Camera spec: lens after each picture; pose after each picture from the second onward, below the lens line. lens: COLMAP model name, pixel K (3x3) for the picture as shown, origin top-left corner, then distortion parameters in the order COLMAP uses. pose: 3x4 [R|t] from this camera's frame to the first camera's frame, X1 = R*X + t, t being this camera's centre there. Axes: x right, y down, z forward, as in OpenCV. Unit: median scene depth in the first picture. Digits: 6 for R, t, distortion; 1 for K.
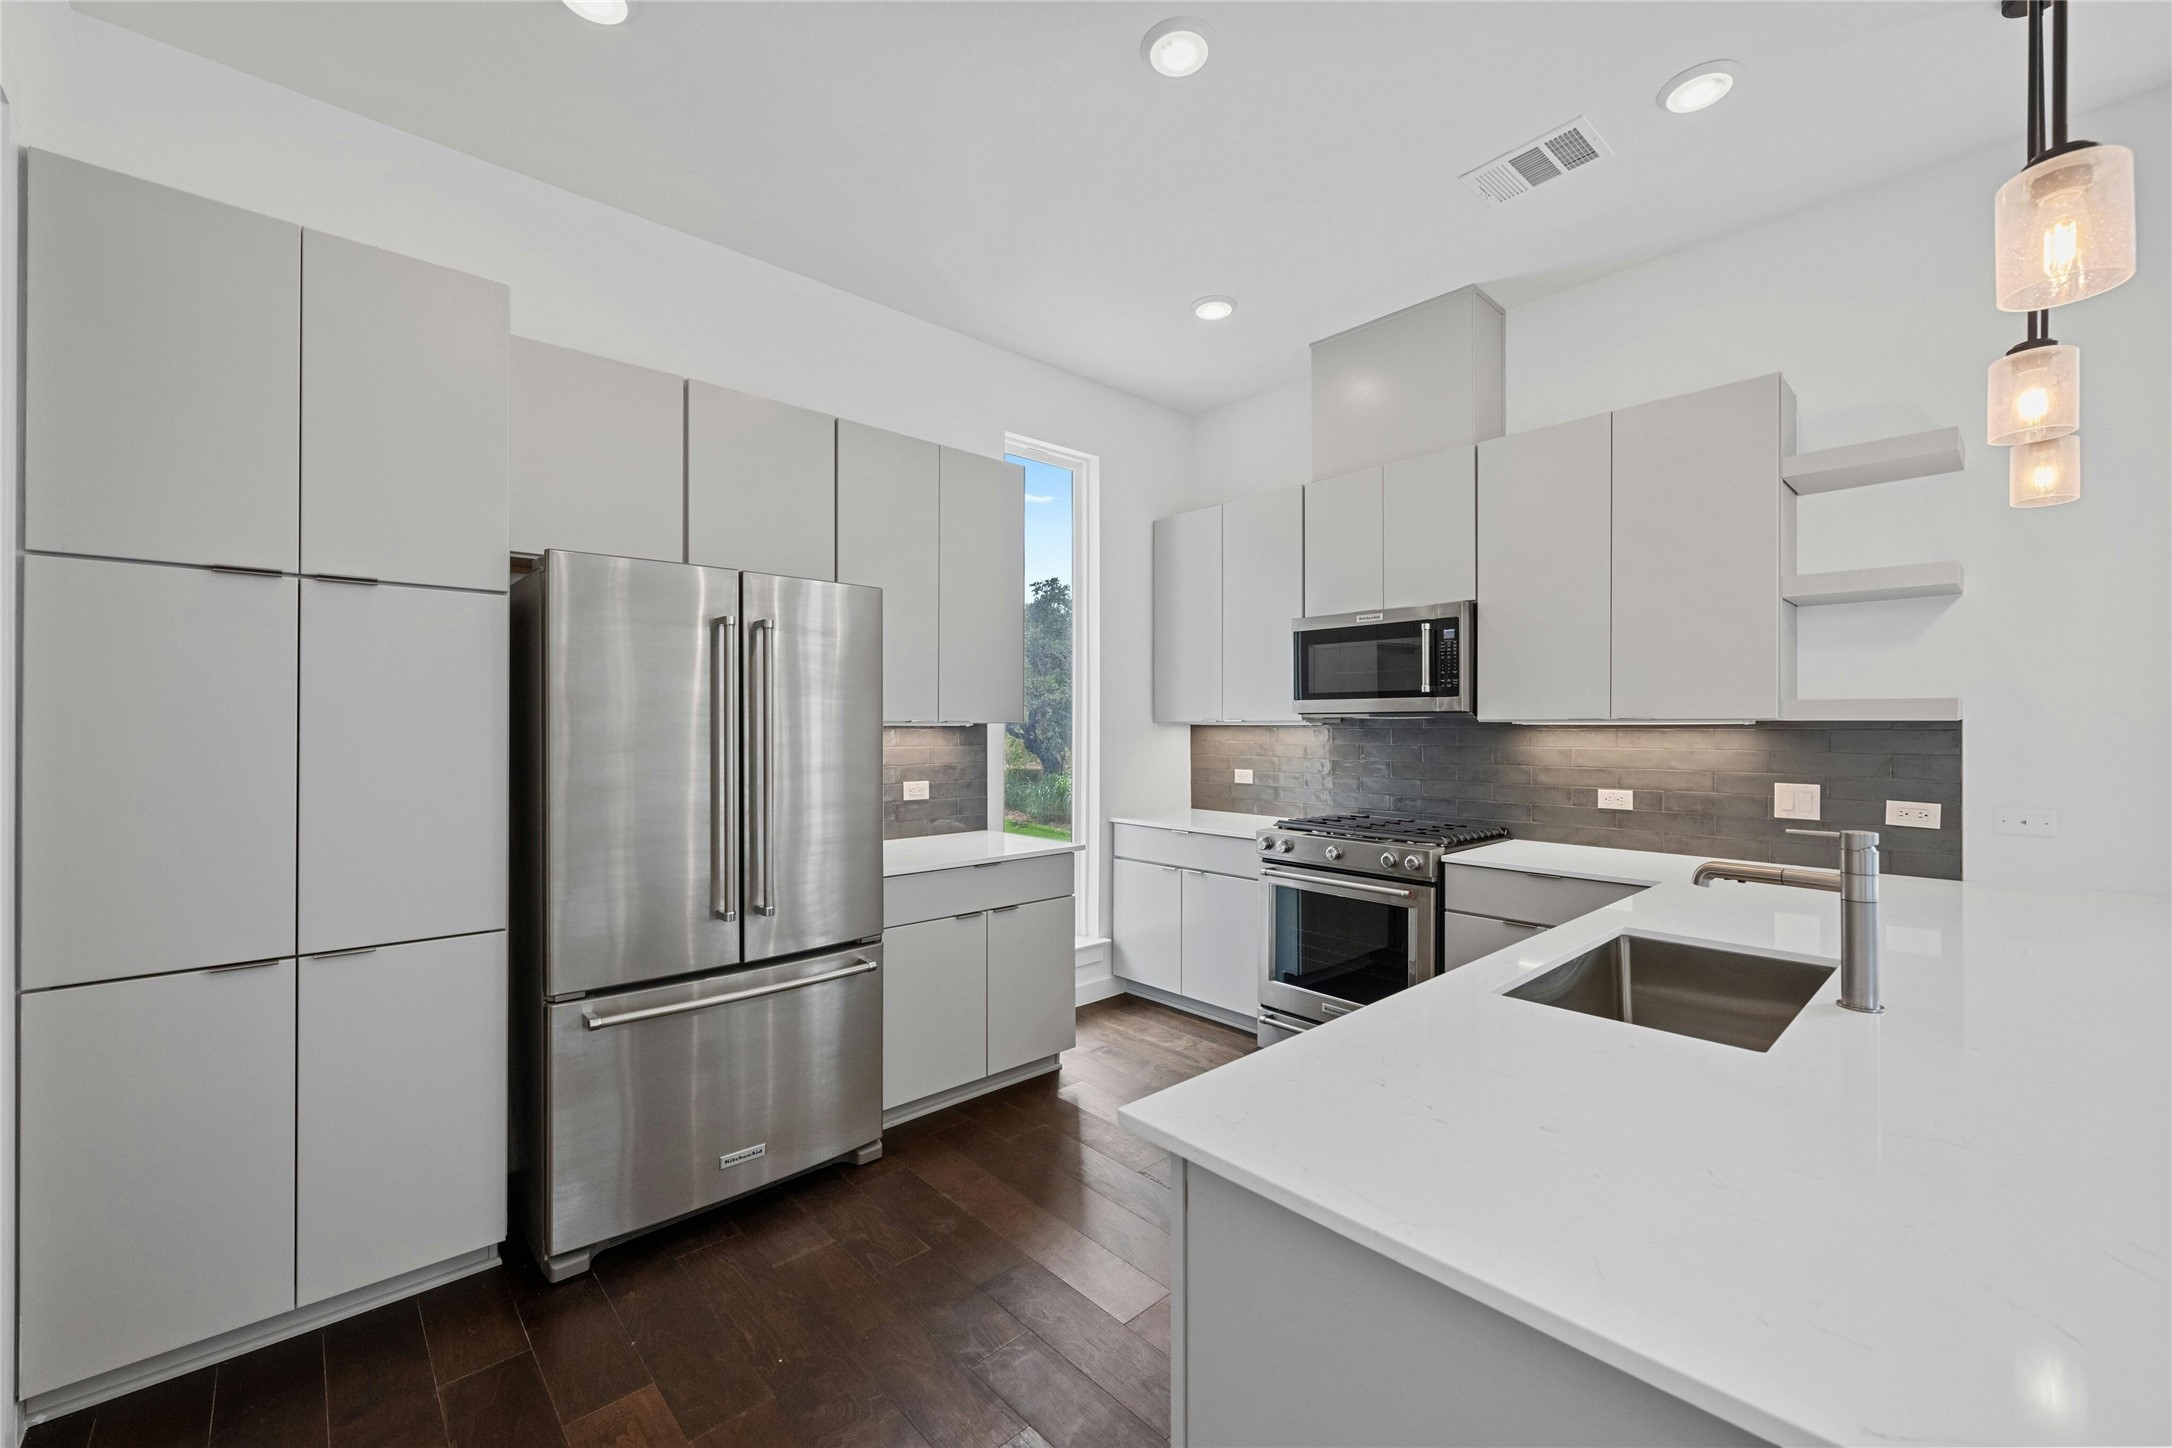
lens RADIAL K [[869.6, 0, 1086.0], [0, 869.6, 724.0], [0, 0, 1]] dist [-0.000852, -0.000453]
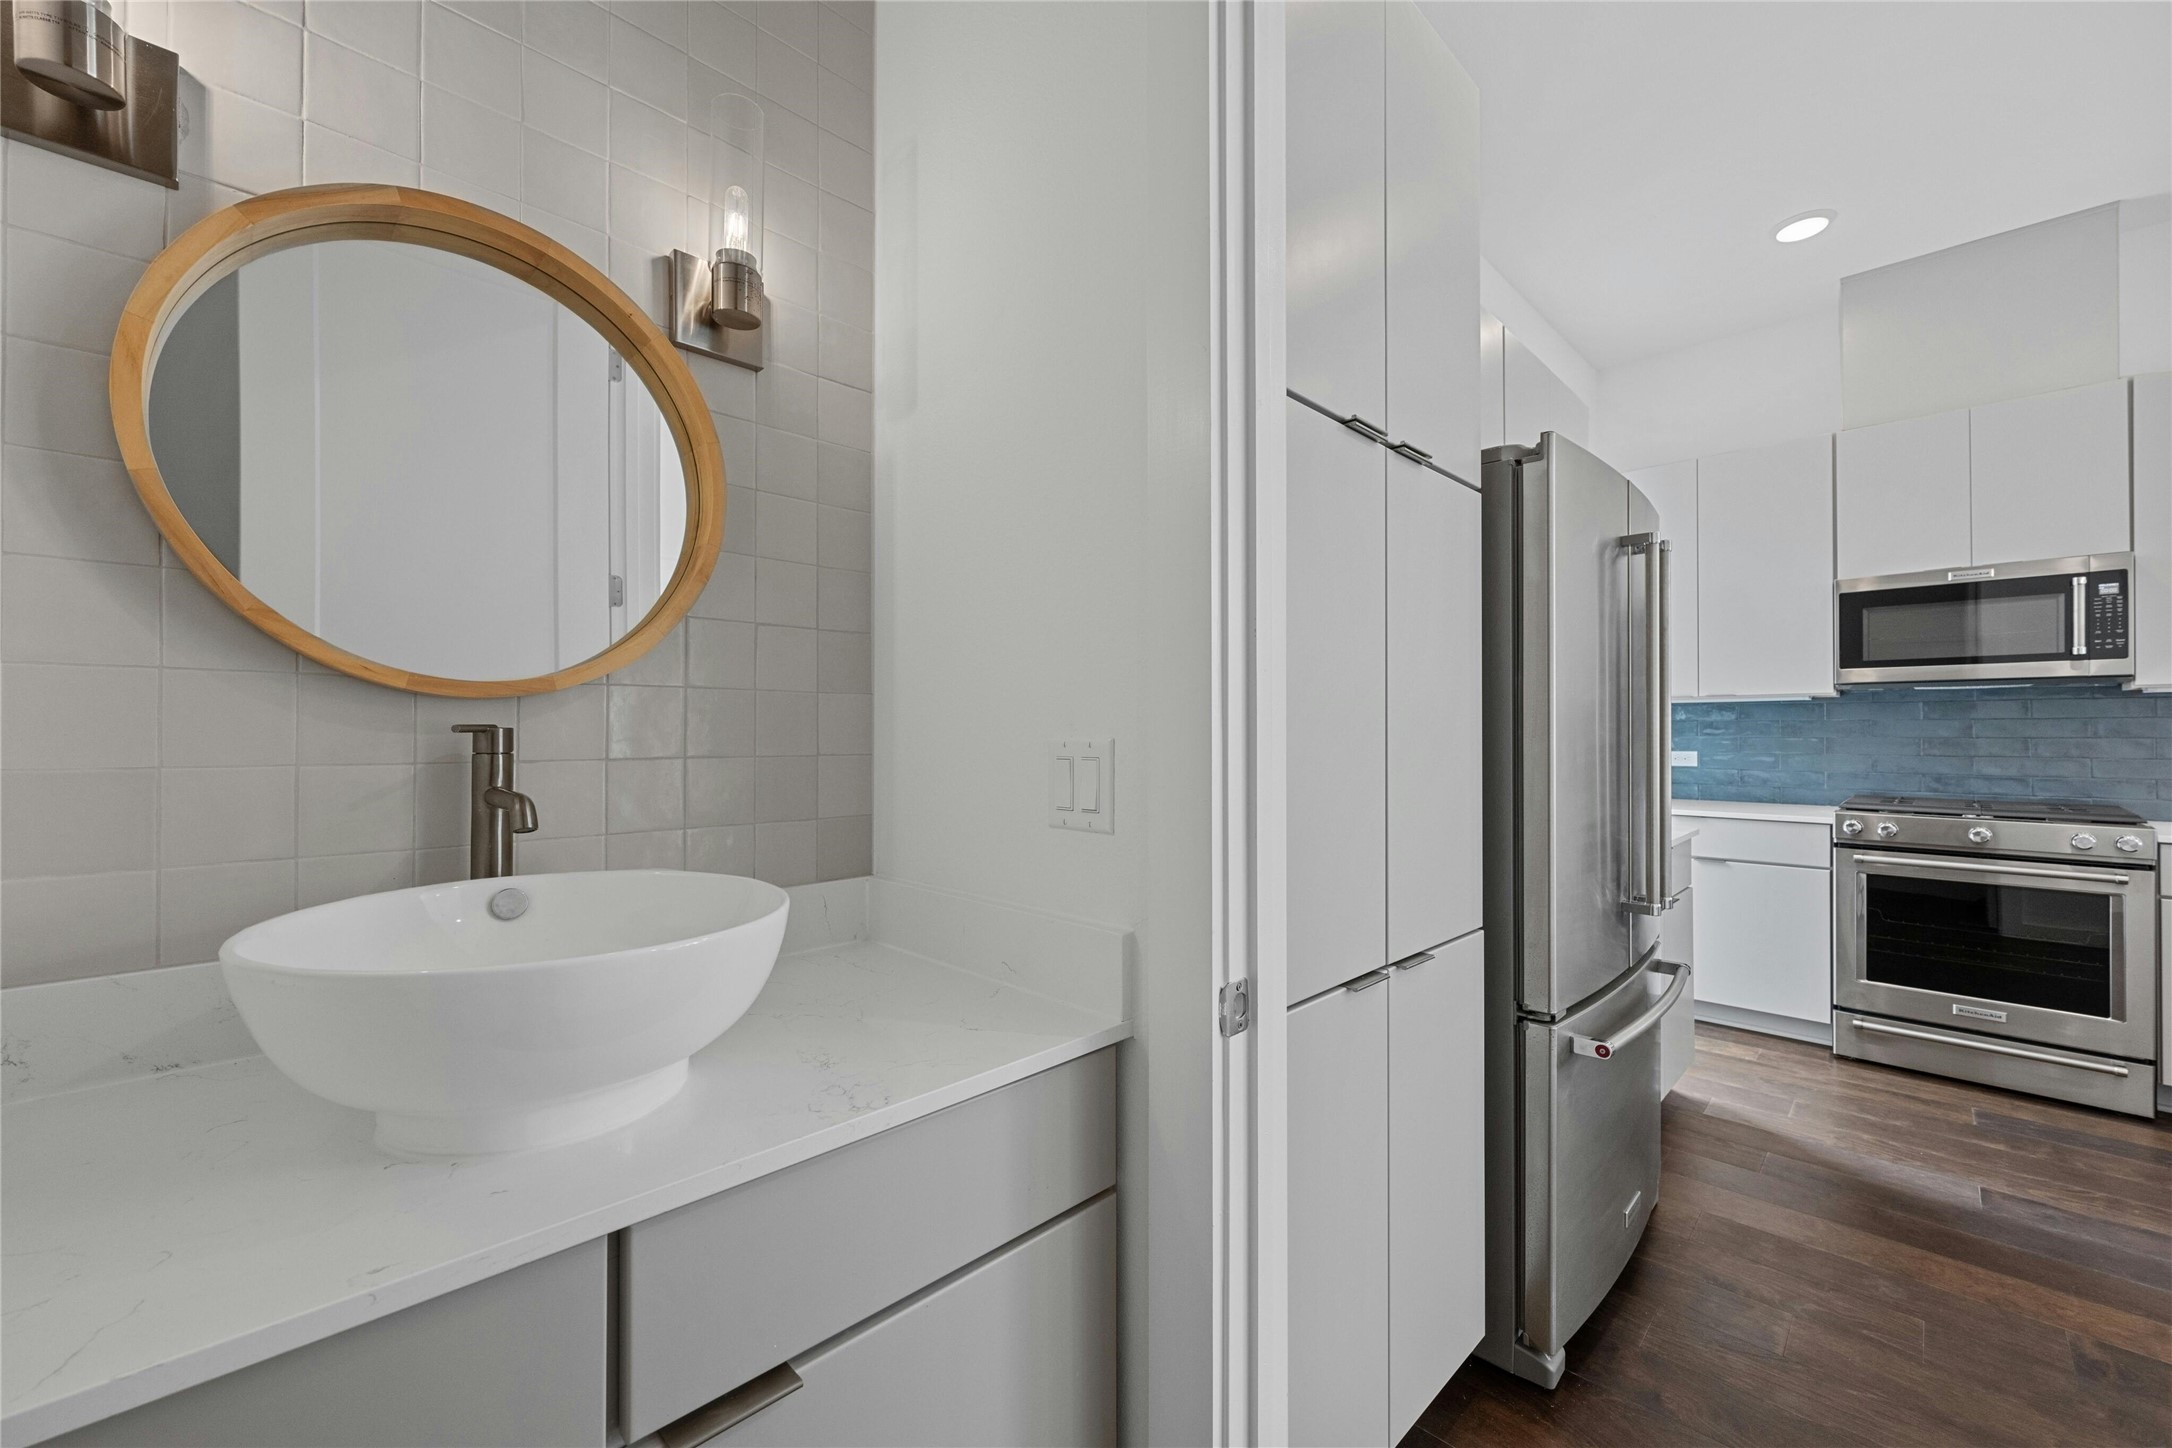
lens RADIAL K [[869.6, 0, 1086.0], [0, 869.6, 724.0], [0, 0, 1]] dist [-0.000852, -0.000453]
pose [[0.999098, -0.003000, 0.042349, -0.840894], [0.003154, 0.999989, -0.003561, 0.044041], [-0.042338, 0.003691, 0.999097, 0.192981]]
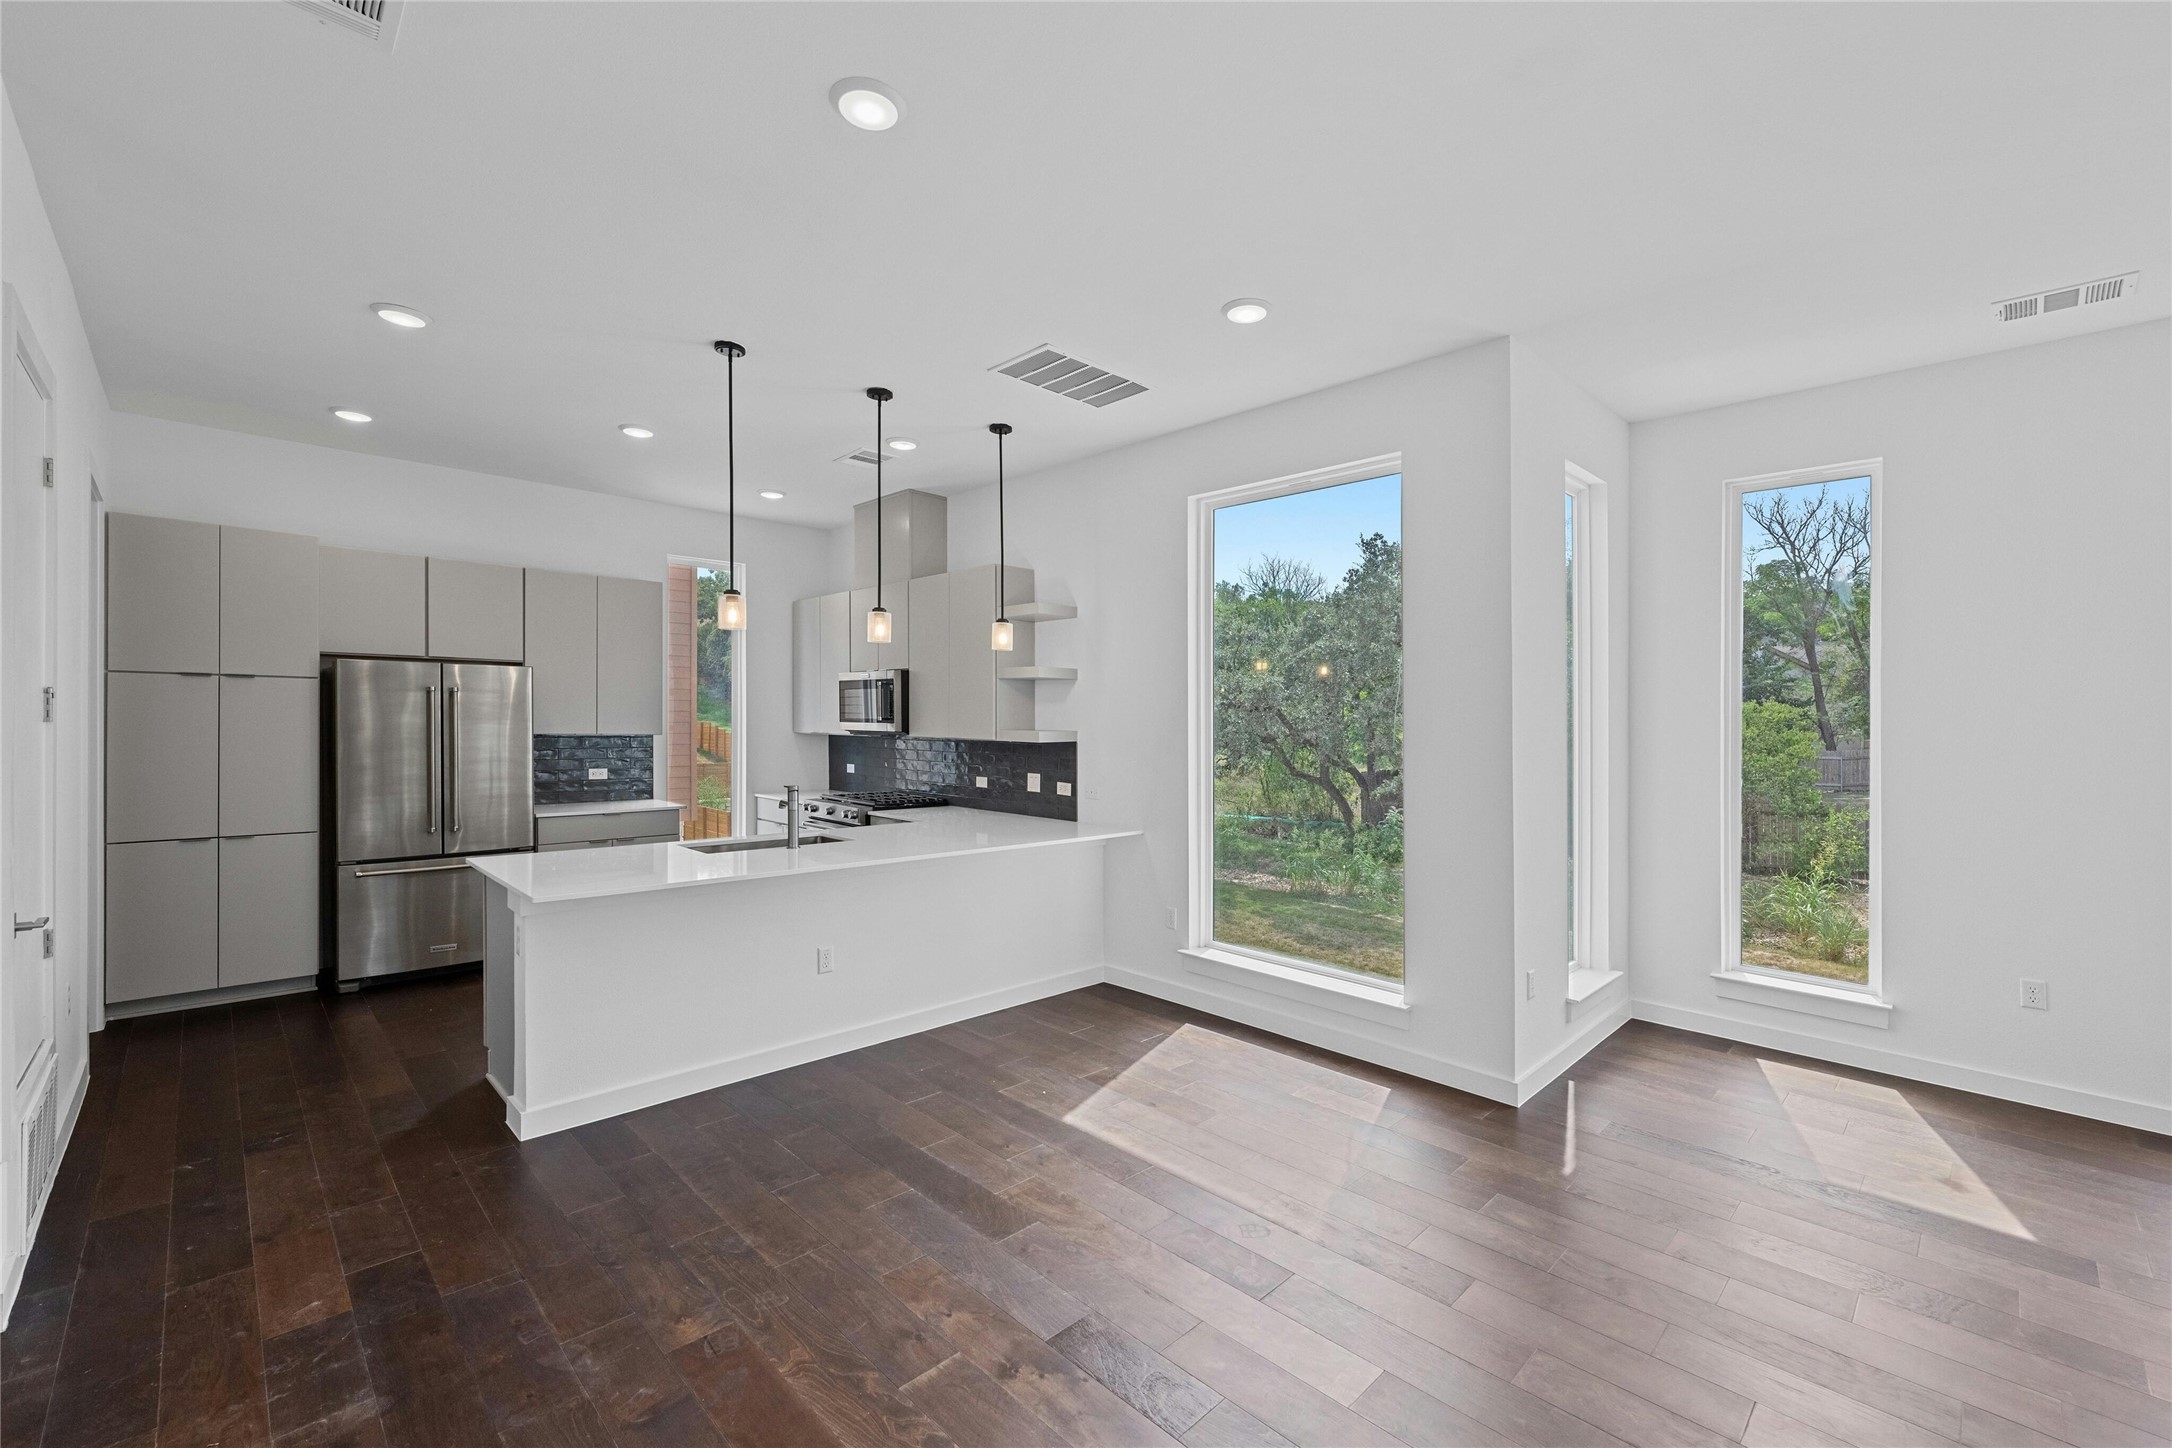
lens RADIAL K [[893.6, 0, 1076.2], [0, 893.6, 737.8], [0, 0, 1]] dist [0.000384, 0.000448]
pose [[0.999180, 0.010498, 0.039114, 0.920970], [-0.011133, 0.999809, 0.016053, -0.046090], [-0.038938, -0.016476, 0.999106, -1.054916]]
